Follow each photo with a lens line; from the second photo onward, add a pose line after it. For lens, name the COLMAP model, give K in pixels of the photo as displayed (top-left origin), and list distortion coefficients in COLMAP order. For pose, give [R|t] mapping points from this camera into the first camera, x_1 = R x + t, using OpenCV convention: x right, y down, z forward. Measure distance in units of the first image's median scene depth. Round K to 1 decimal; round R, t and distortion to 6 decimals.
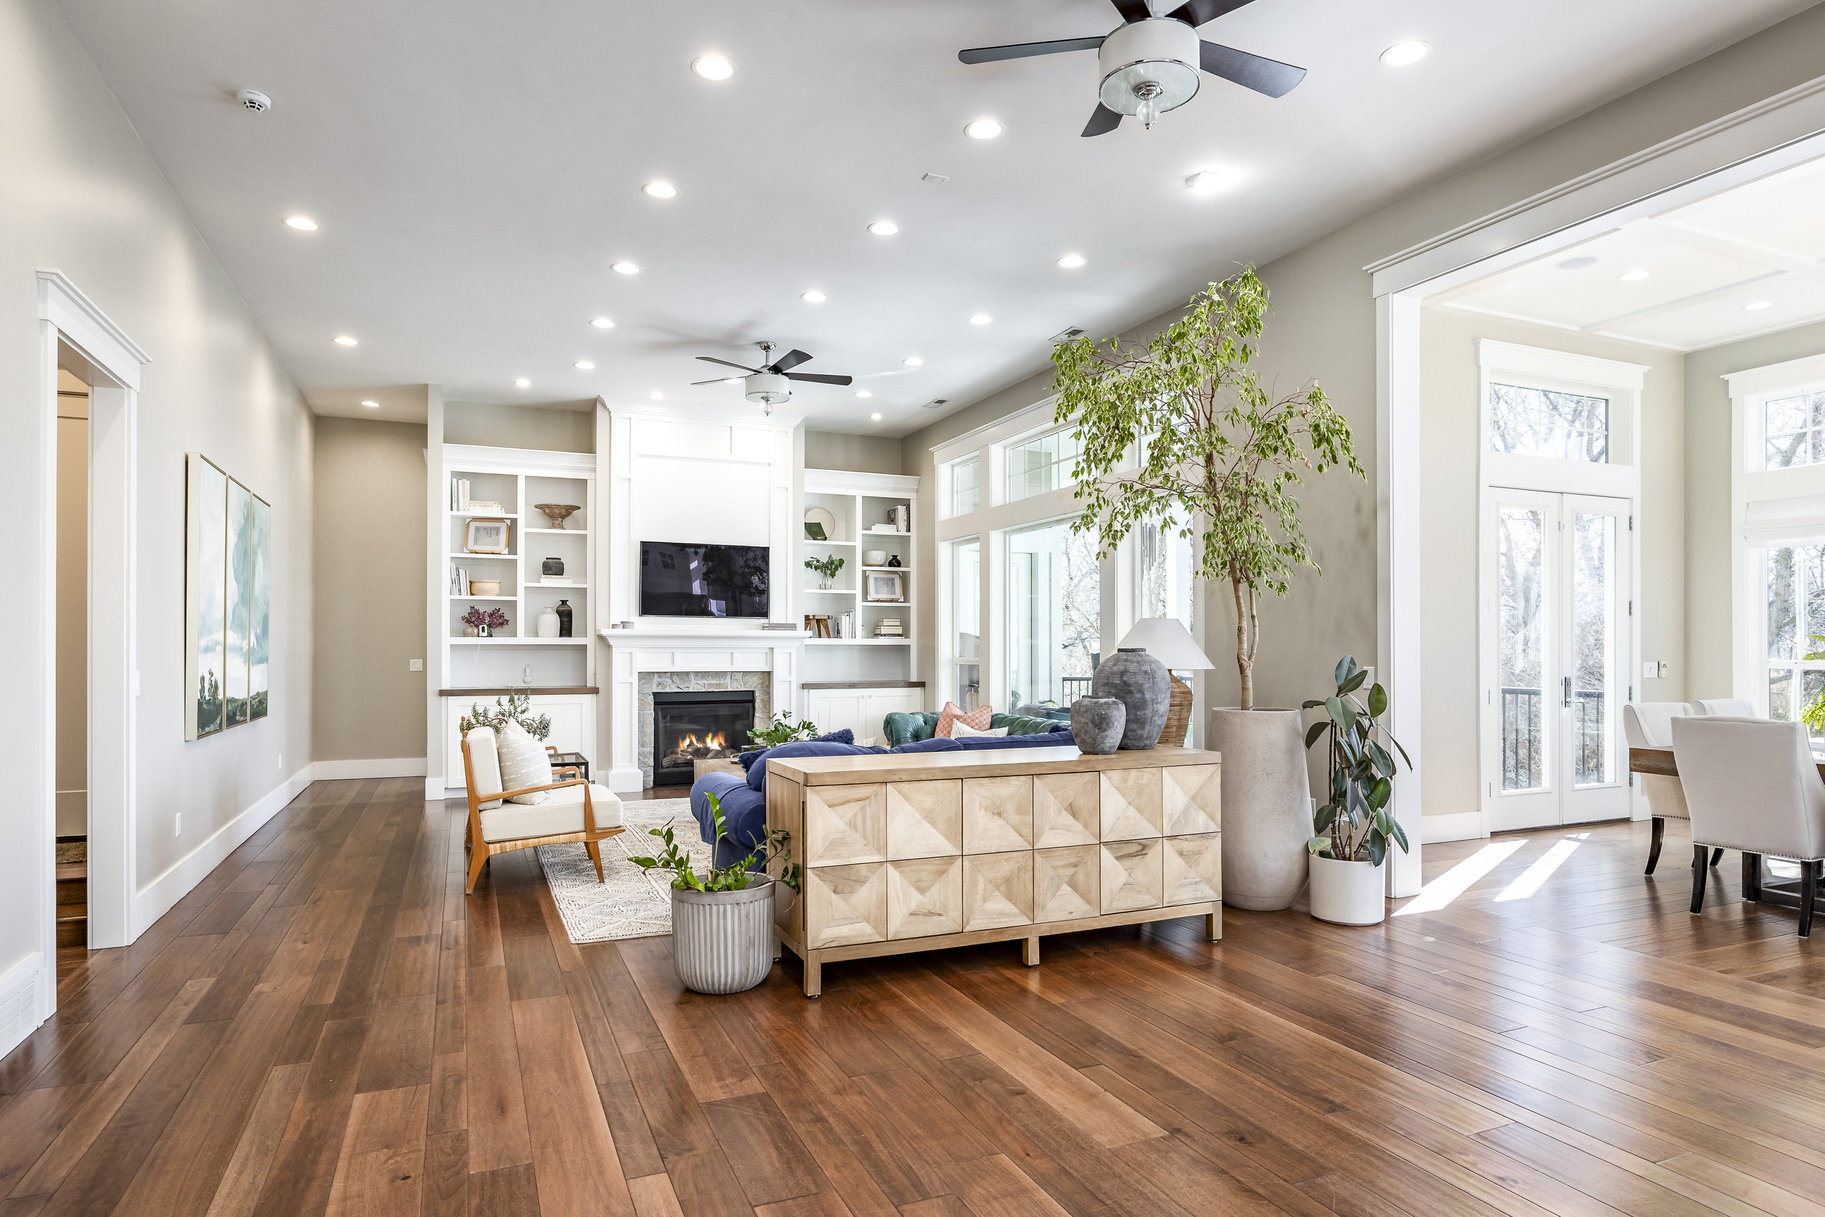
lens RADIAL K [[1029.6, 0, 950.8], [0, 1029.6, 640.0], [0, 0, 1]] dist [0.001103, -0.005521]
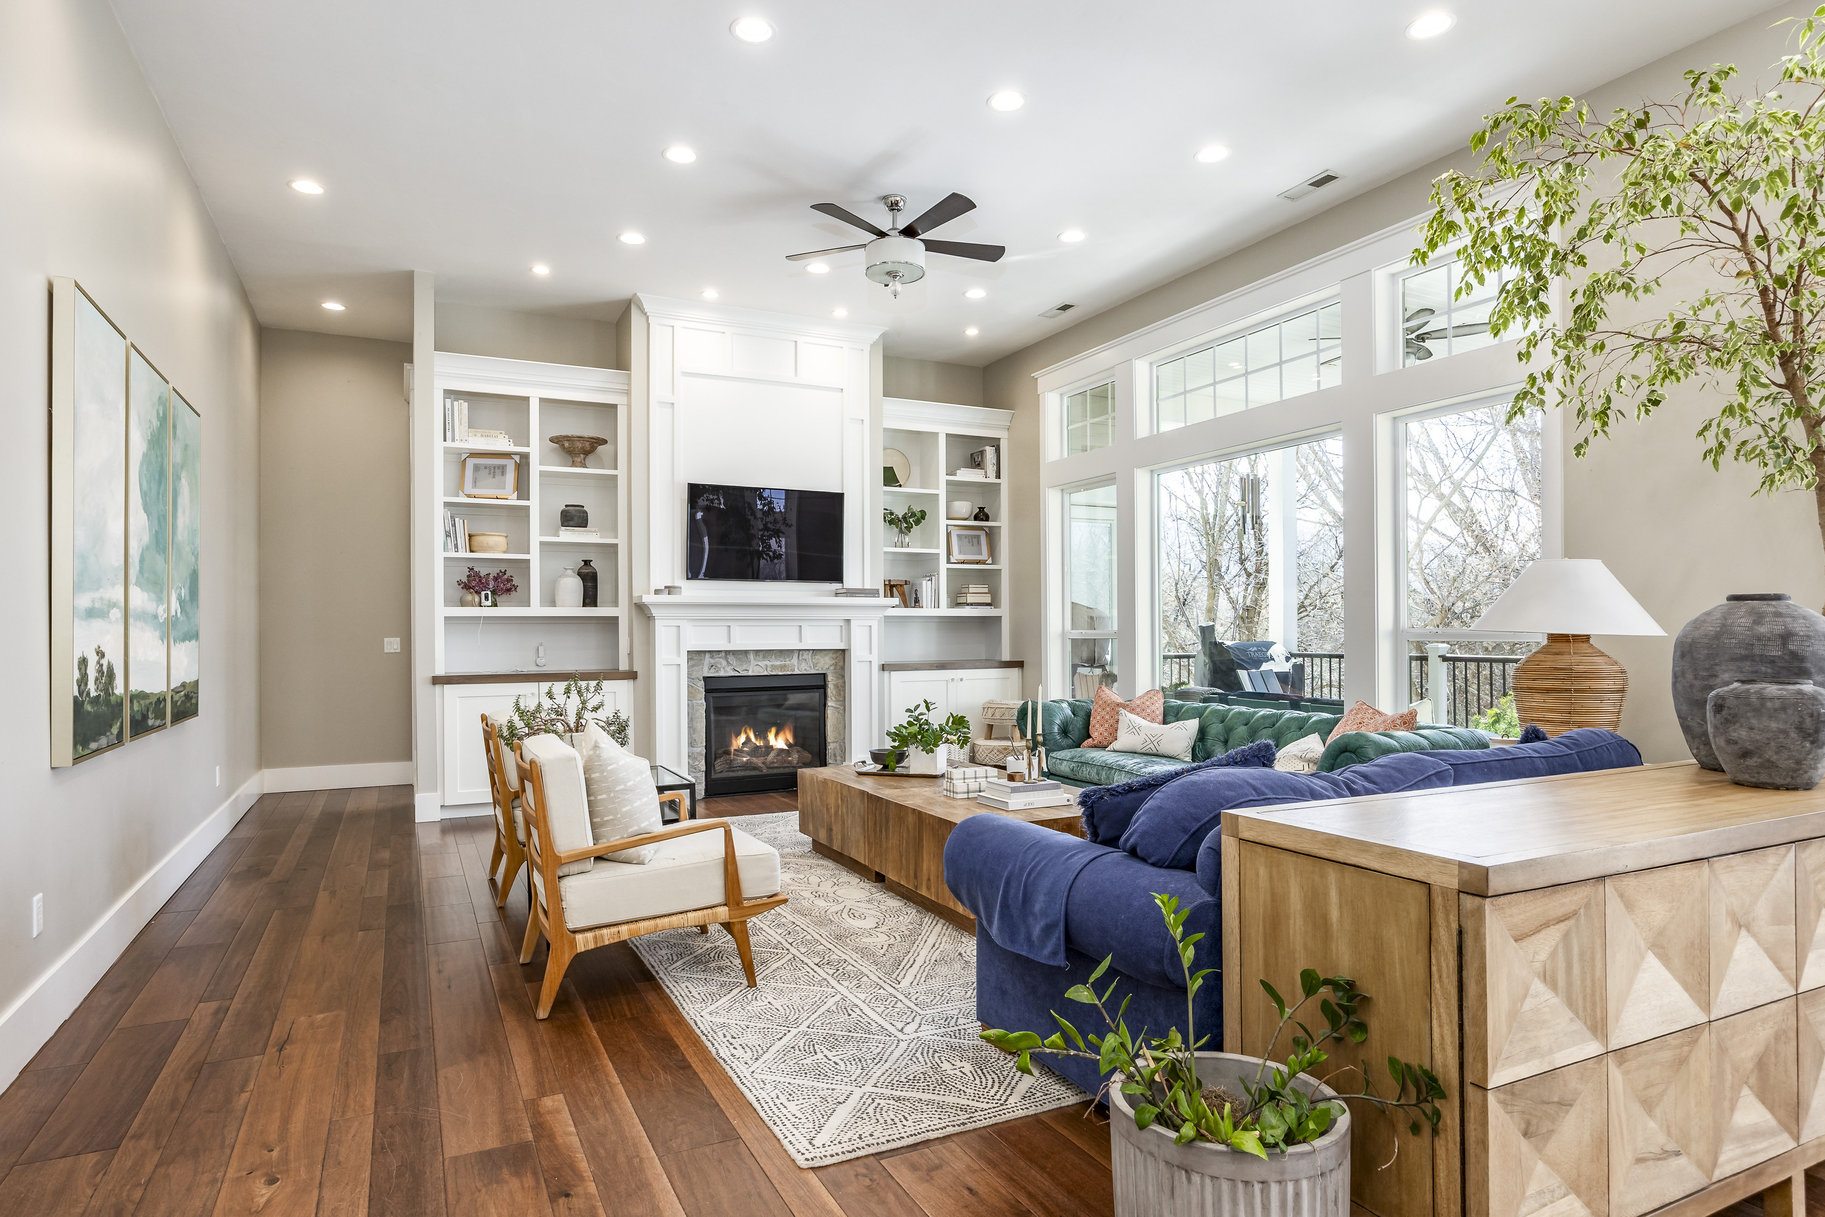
lens RADIAL K [[1029.6, 0, 943.5], [0, 1029.6, 625.1], [0, 0, 1]] dist [0.001103, -0.005521]
pose [[0.999290, -0.006807, 0.037052, -0.137386], [0.006635, 0.999967, 0.004756, 0.009284], [-0.037083, -0.004507, 0.999302, 0.211843]]
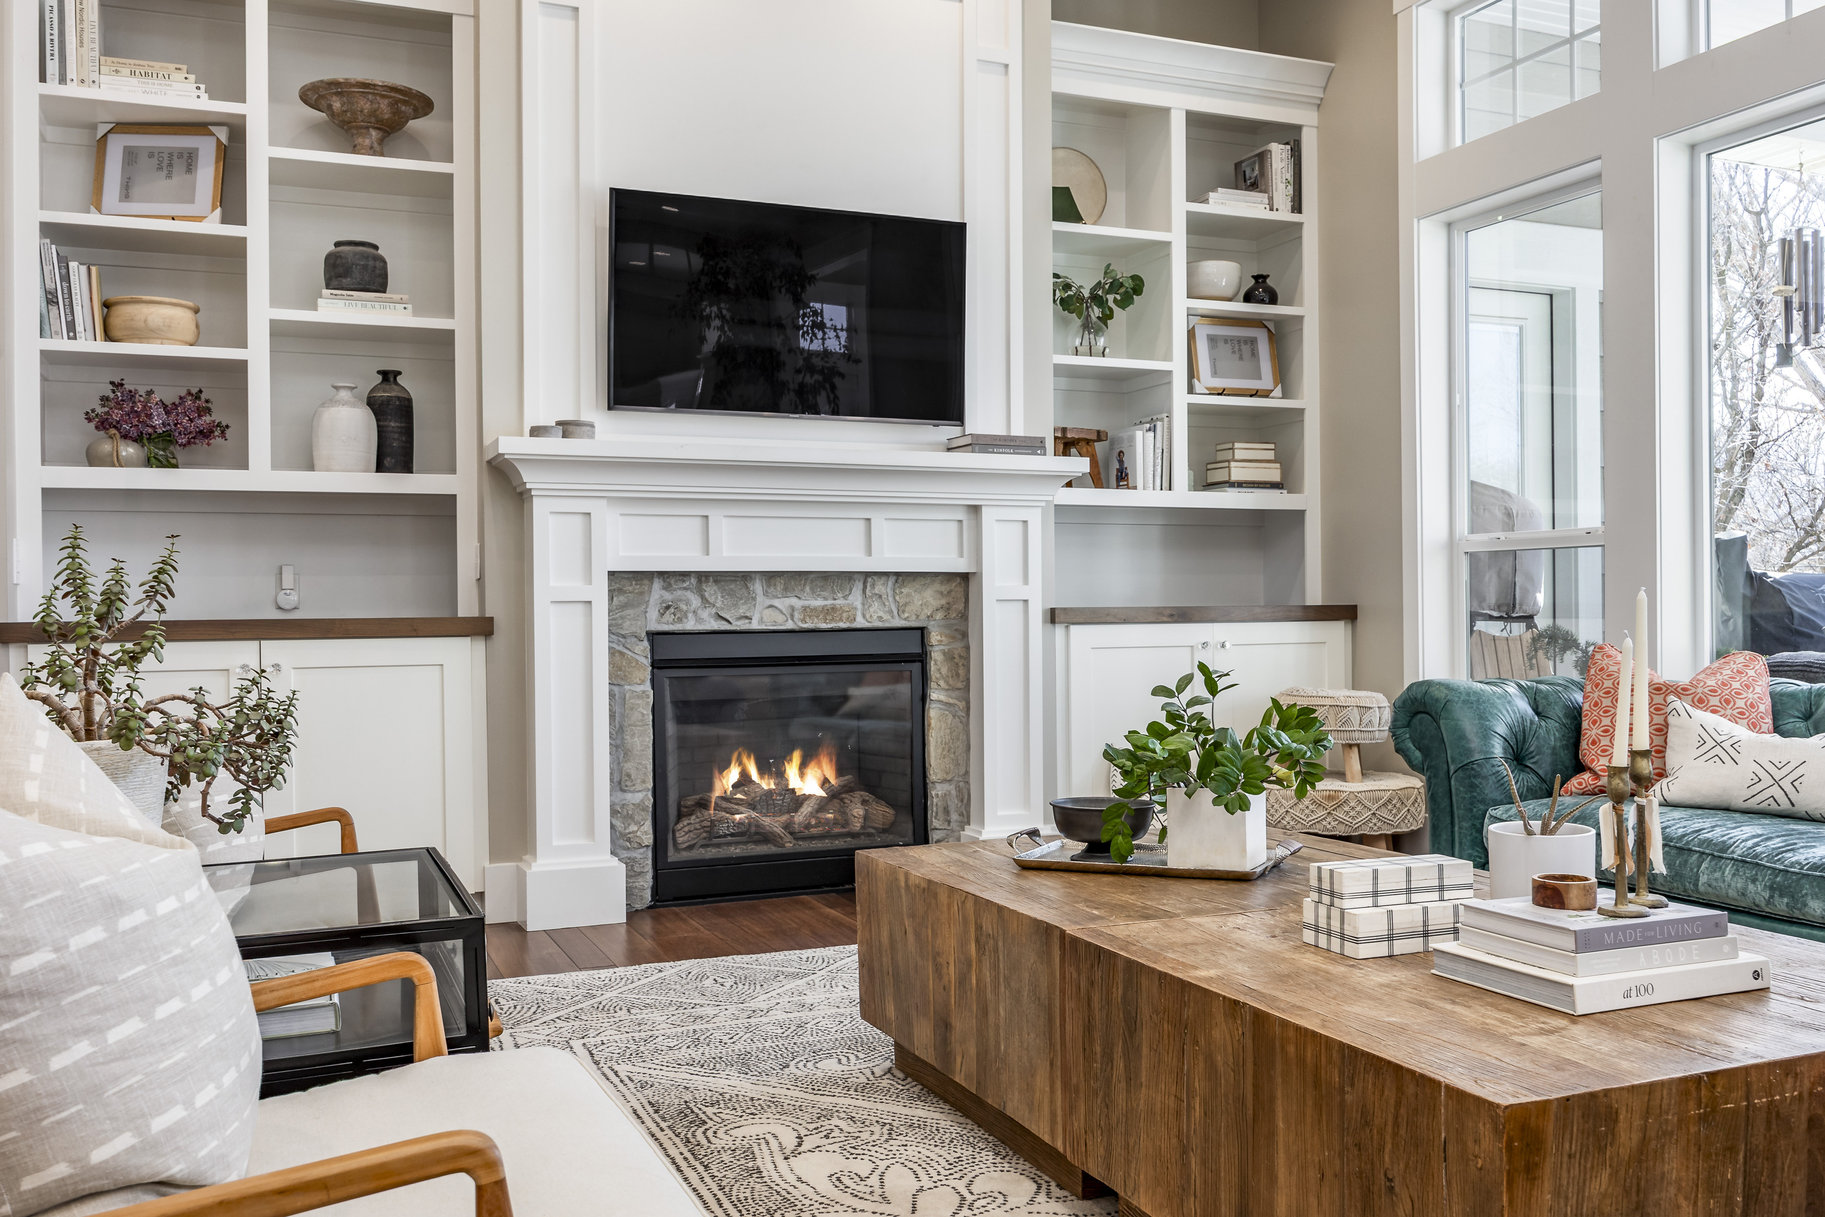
lens RADIAL K [[1704.9, 0, 1037.1], [0, 1704.9, 588.9], [0, 0, 1]] dist [-0.001891, 0.017813]
pose [[0.999917, -0.009870, -0.008260, -0.157055], [0.009885, 0.999950, 0.001724, 0.037415], [0.008243, -0.001806, 0.999964, 0.438114]]
